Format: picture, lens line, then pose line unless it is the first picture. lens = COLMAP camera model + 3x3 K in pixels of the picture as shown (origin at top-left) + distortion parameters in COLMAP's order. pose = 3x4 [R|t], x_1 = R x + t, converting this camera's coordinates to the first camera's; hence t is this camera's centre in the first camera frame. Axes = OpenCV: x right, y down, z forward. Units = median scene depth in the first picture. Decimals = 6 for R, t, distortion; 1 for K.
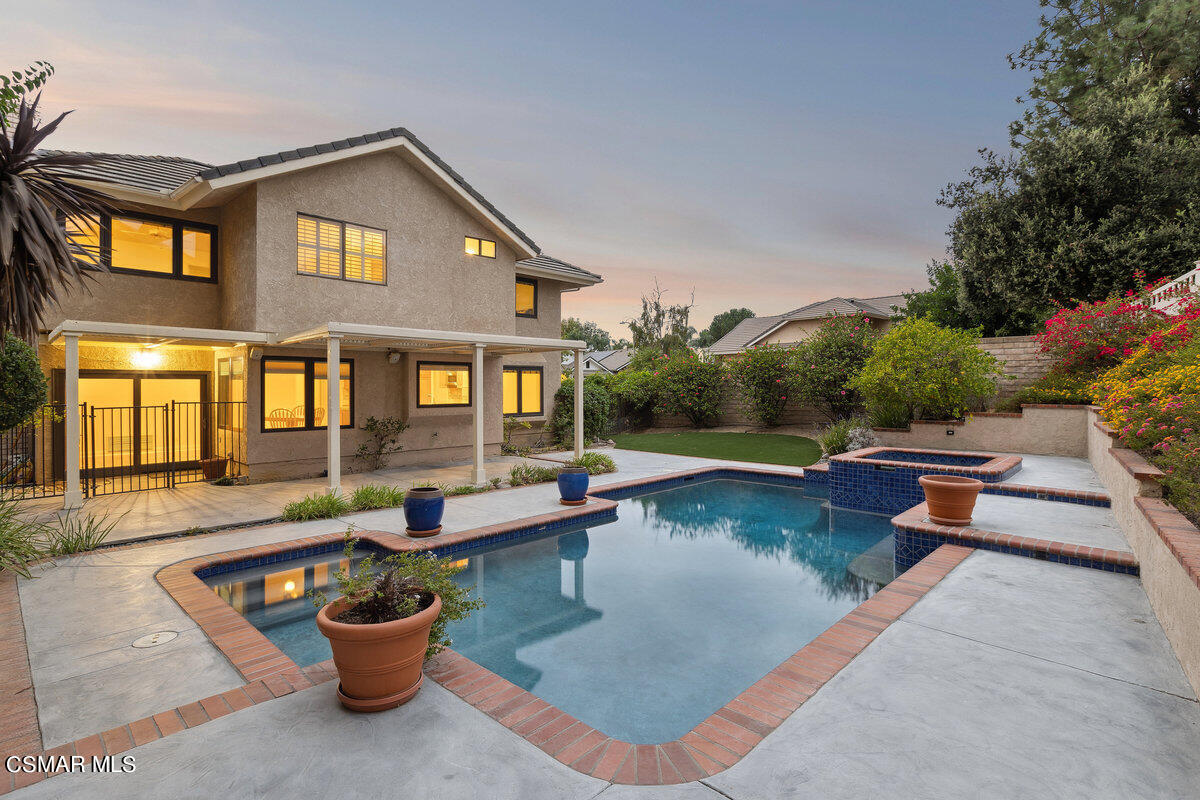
lens RADIAL K [[594.0, 0, 600.0], [0, 594.0, 400.0], [0, 0, 1]] dist [0.000088, -0.000041]
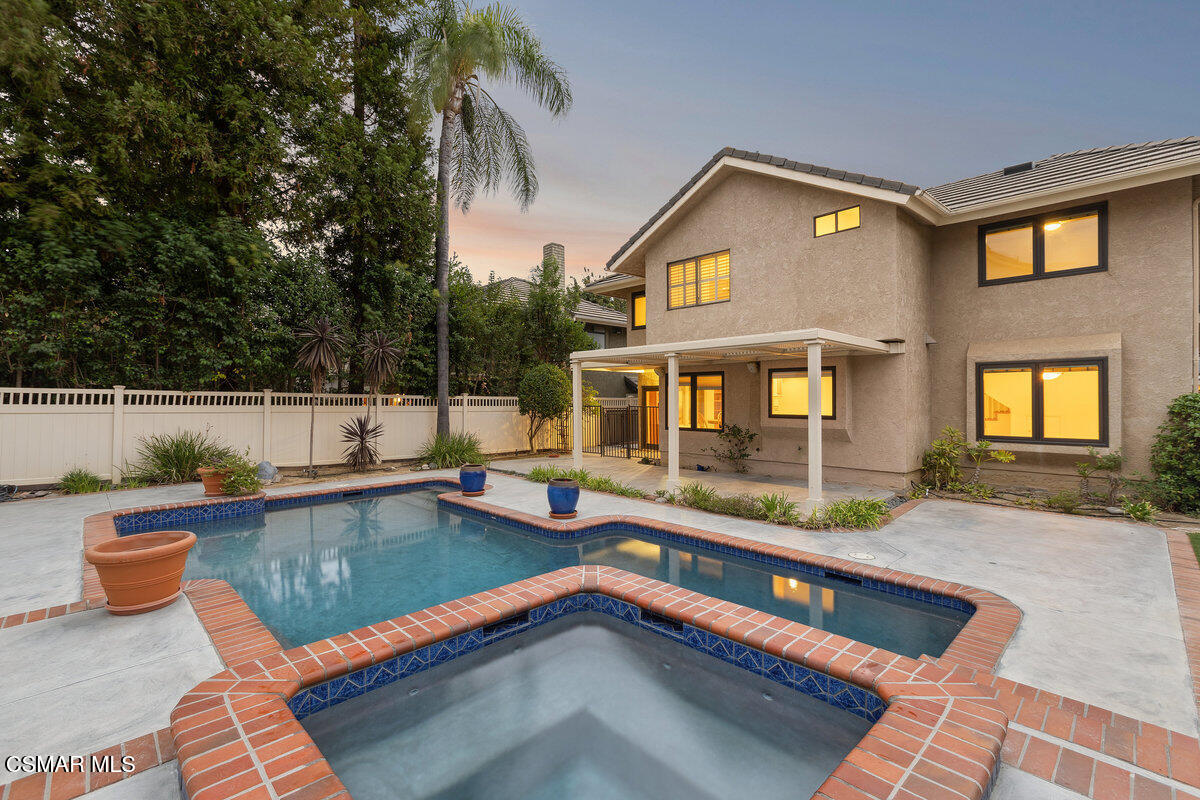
lens RADIAL K [[526.5, 0, 600.0], [0, 526.5, 400.0], [0, 0, 1]] dist [-0.000143, 0.001185]
pose [[-0.037326, 0.009986, -0.999253, 0.559382], [-0.015055, 0.999831, 0.010554, -0.020316], [0.999190, 0.015438, -0.037169, 0.759690]]
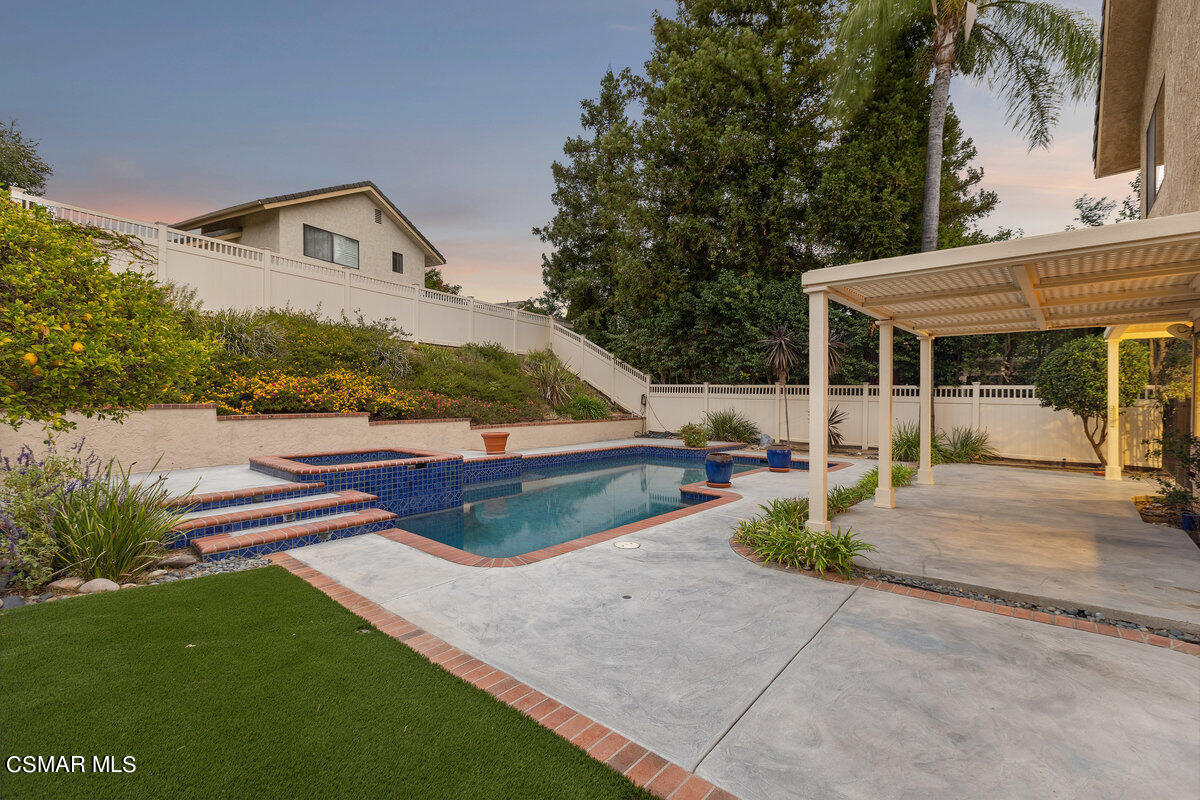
lens RADIAL K [[526.5, 0, 600.0], [0, 526.5, 400.0], [0, 0, 1]] dist [-0.000143, 0.001185]
pose [[-0.999238, 0.003483, -0.038866, 0.147678], [0.002600, 0.999738, 0.022739, -0.008834], [0.038935, 0.022621, -0.998986, 1.365176]]
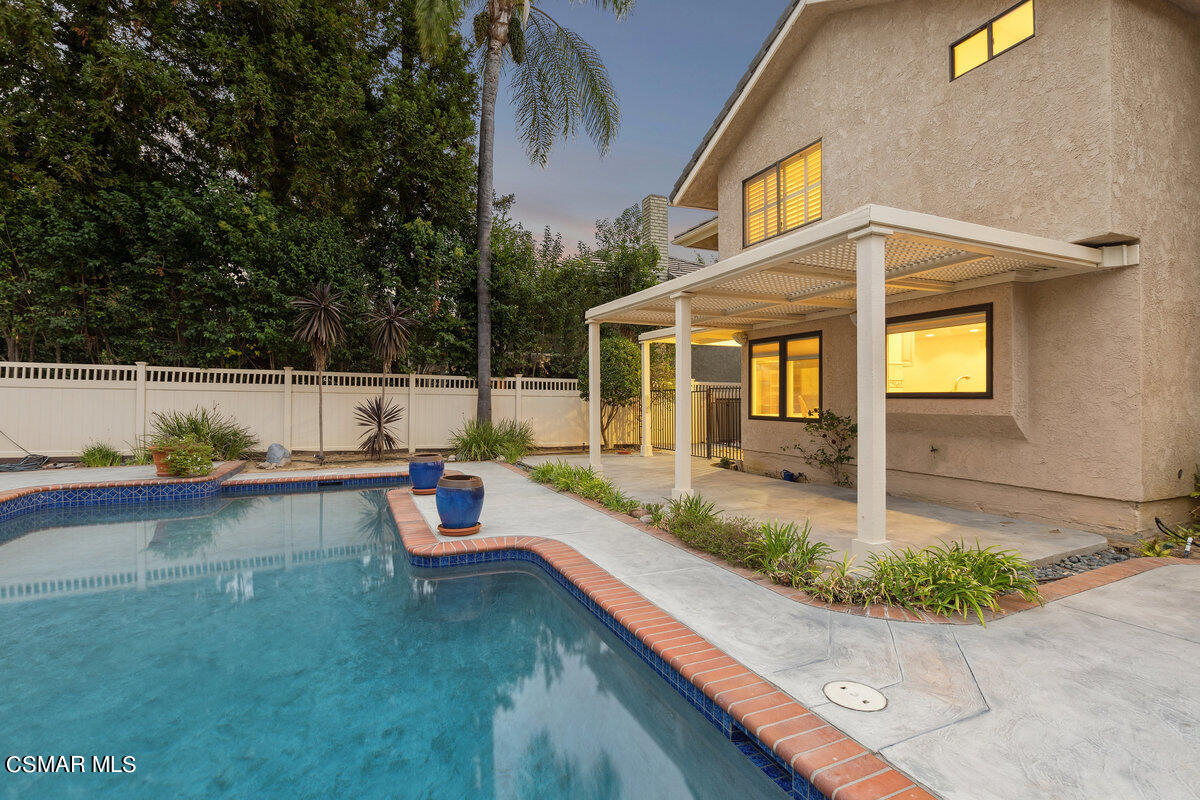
lens RADIAL K [[558.1, 0, 600.0], [0, 558.1, 400.0], [0, 0, 1]] dist [-0.000983, -0.000938]
pose [[-0.379266, 0.010471, -0.925228, 0.318525], [-0.013934, 0.999758, 0.017026, 0.009414], [0.925183, 0.019350, -0.379029, 0.954084]]
